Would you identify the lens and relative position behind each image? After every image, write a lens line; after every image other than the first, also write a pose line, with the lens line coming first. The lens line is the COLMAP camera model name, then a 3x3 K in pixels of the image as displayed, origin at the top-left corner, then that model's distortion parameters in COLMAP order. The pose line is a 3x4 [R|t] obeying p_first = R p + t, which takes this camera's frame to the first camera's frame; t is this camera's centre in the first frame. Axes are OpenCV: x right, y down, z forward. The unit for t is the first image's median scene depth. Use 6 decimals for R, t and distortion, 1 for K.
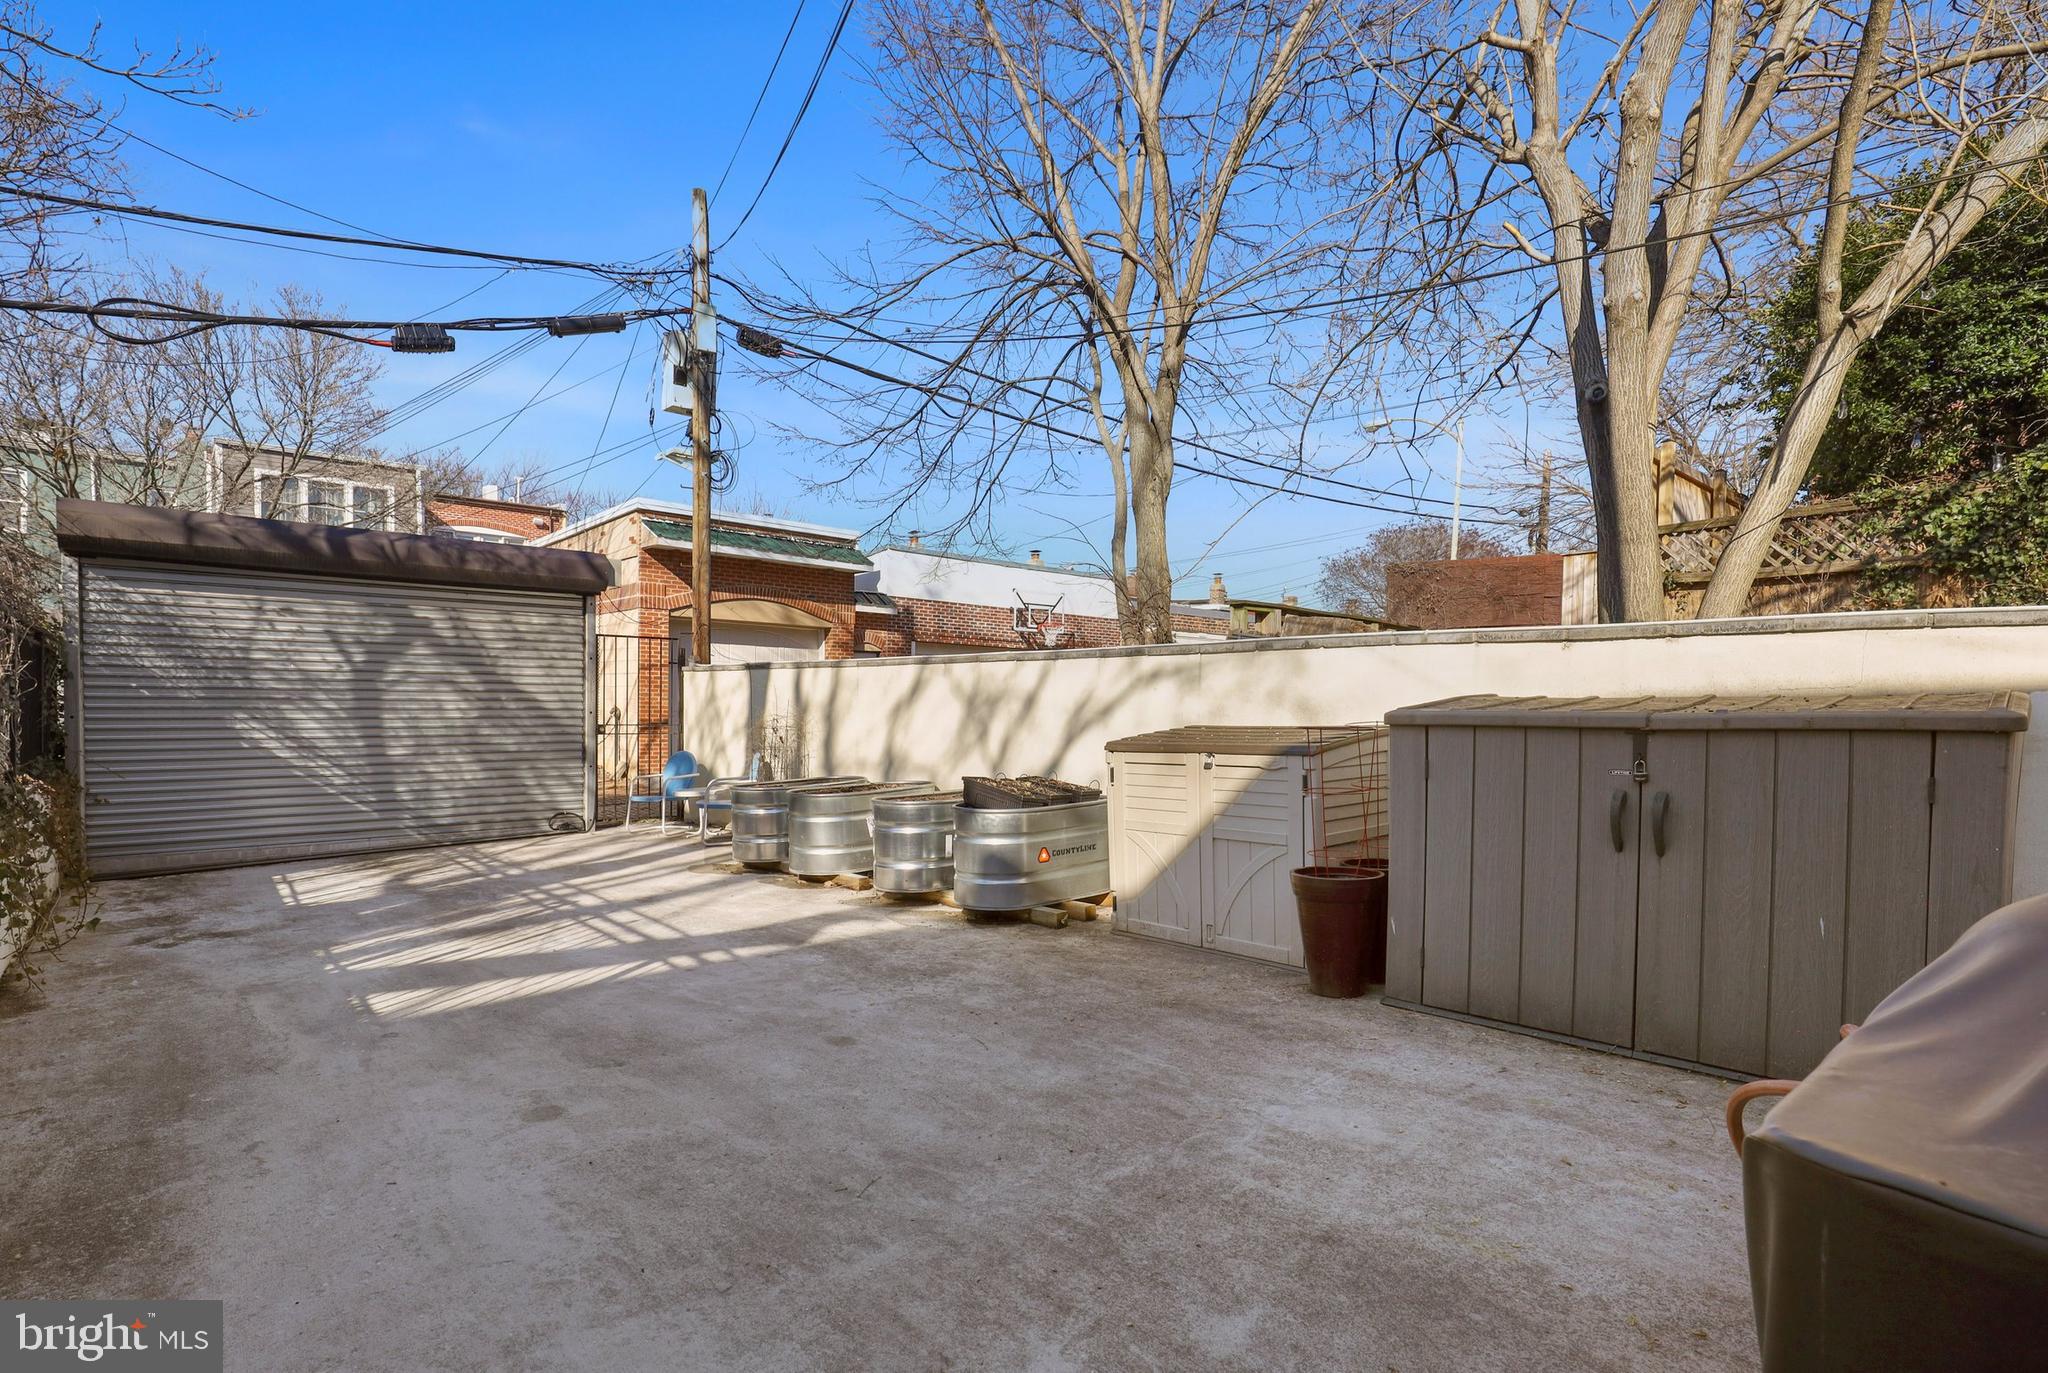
lens RADIAL K [[1052.3, 0, 1021.8], [0, 1052.3, 718.1], [0, 0, 1]] dist [-0.000710, 0.000487]
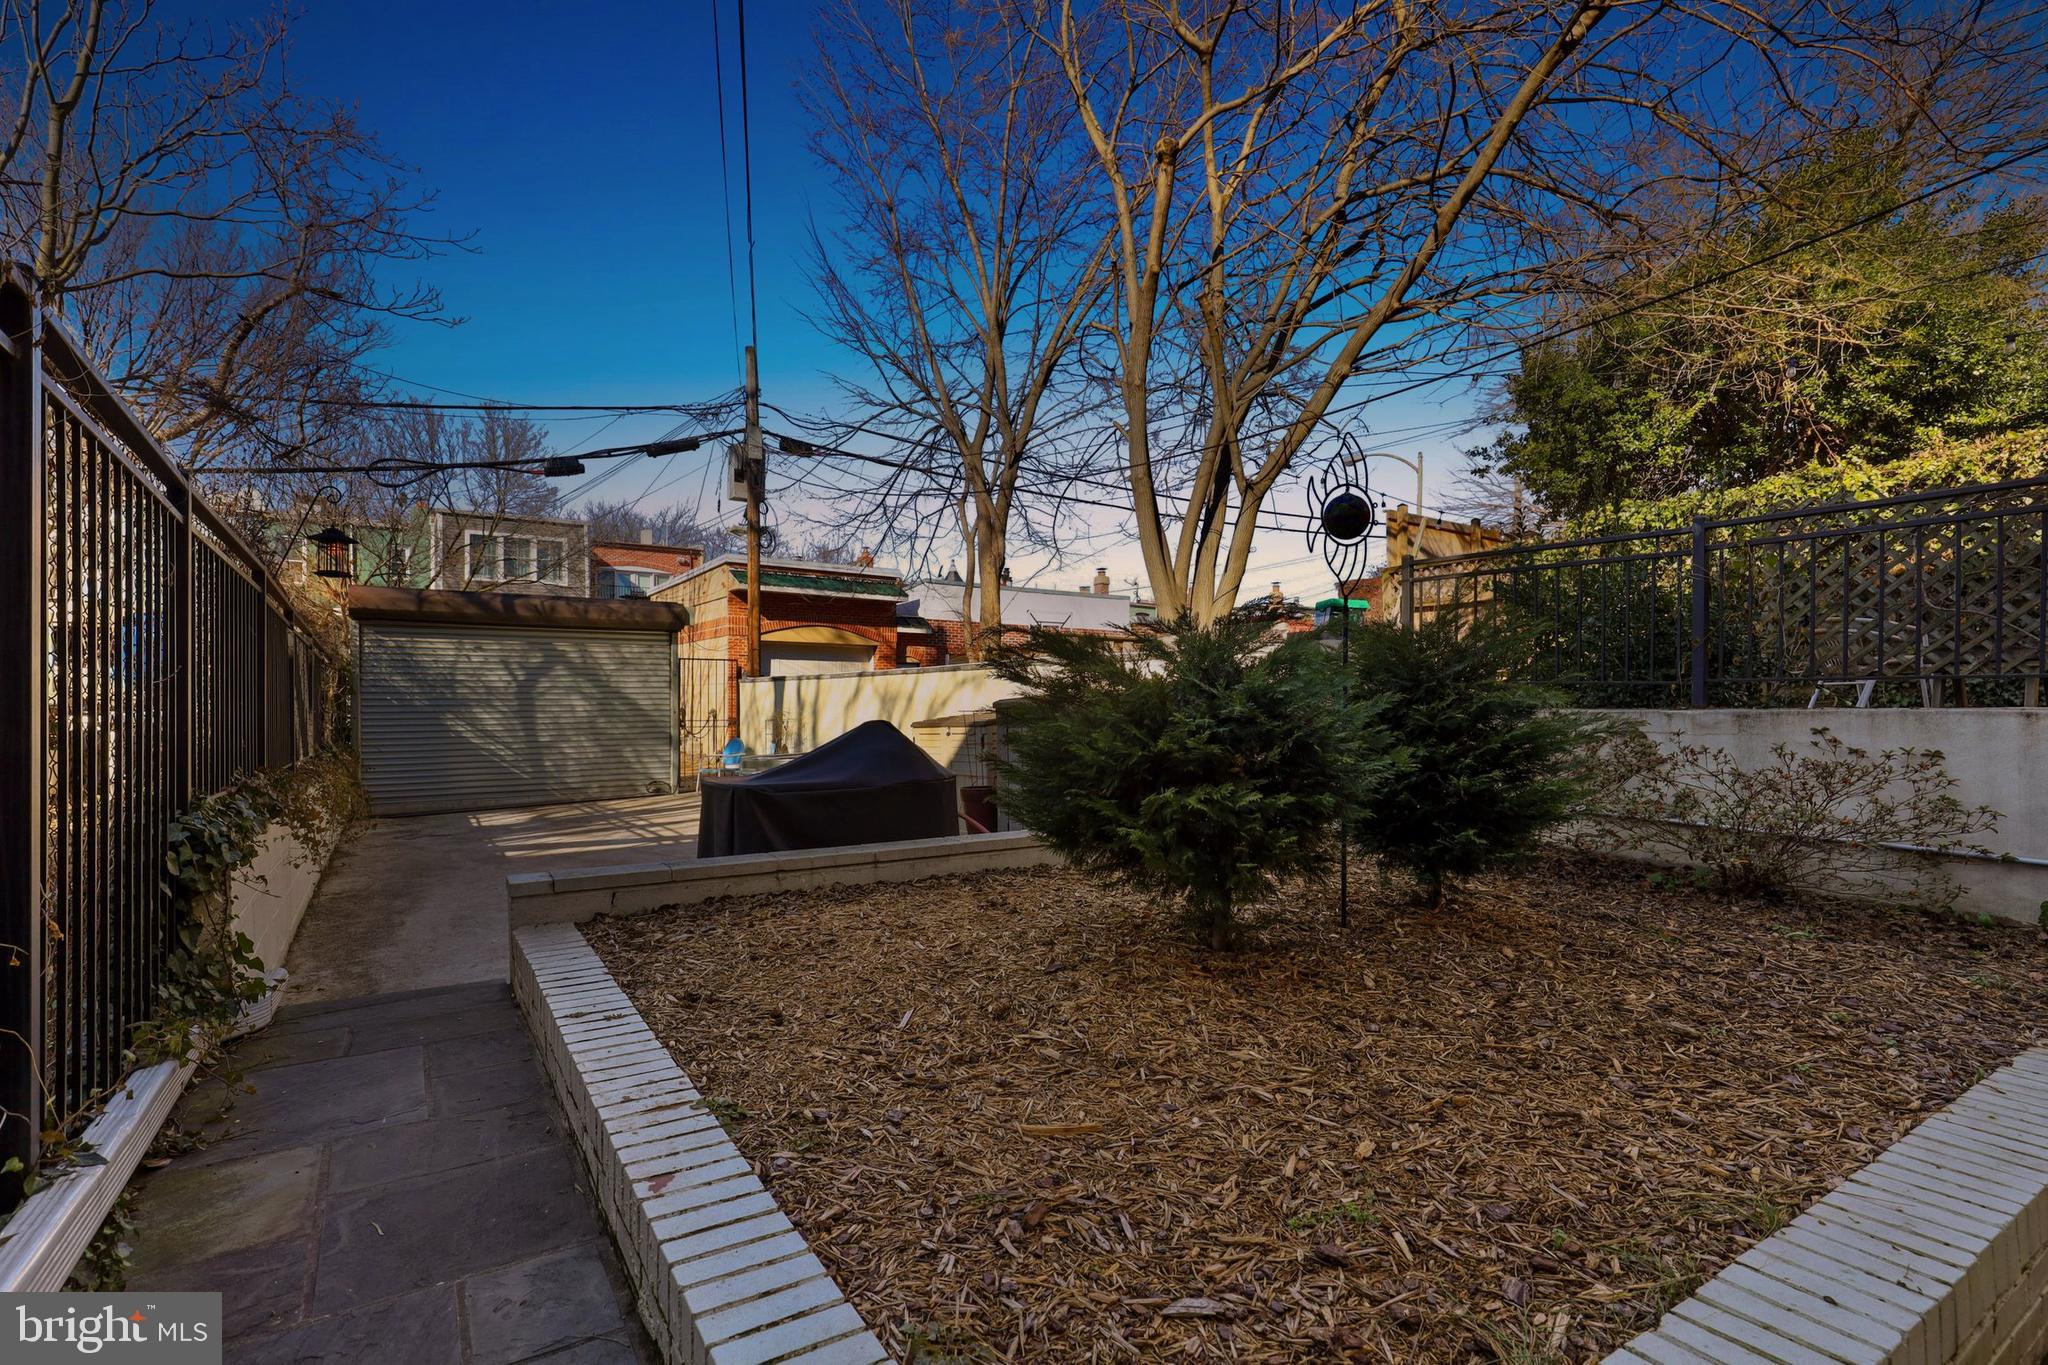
lens RADIAL K [[934.0, 0, 1011.5], [0, 934.0, 685.6], [0, 0, 1]] dist [-0.012793, 0.000280]
pose [[0.994904, -0.016346, -0.099495, 0.180278], [0.013075, 0.999355, -0.033438, 0.007632], [0.099978, 0.031967, 0.994476, -0.232878]]
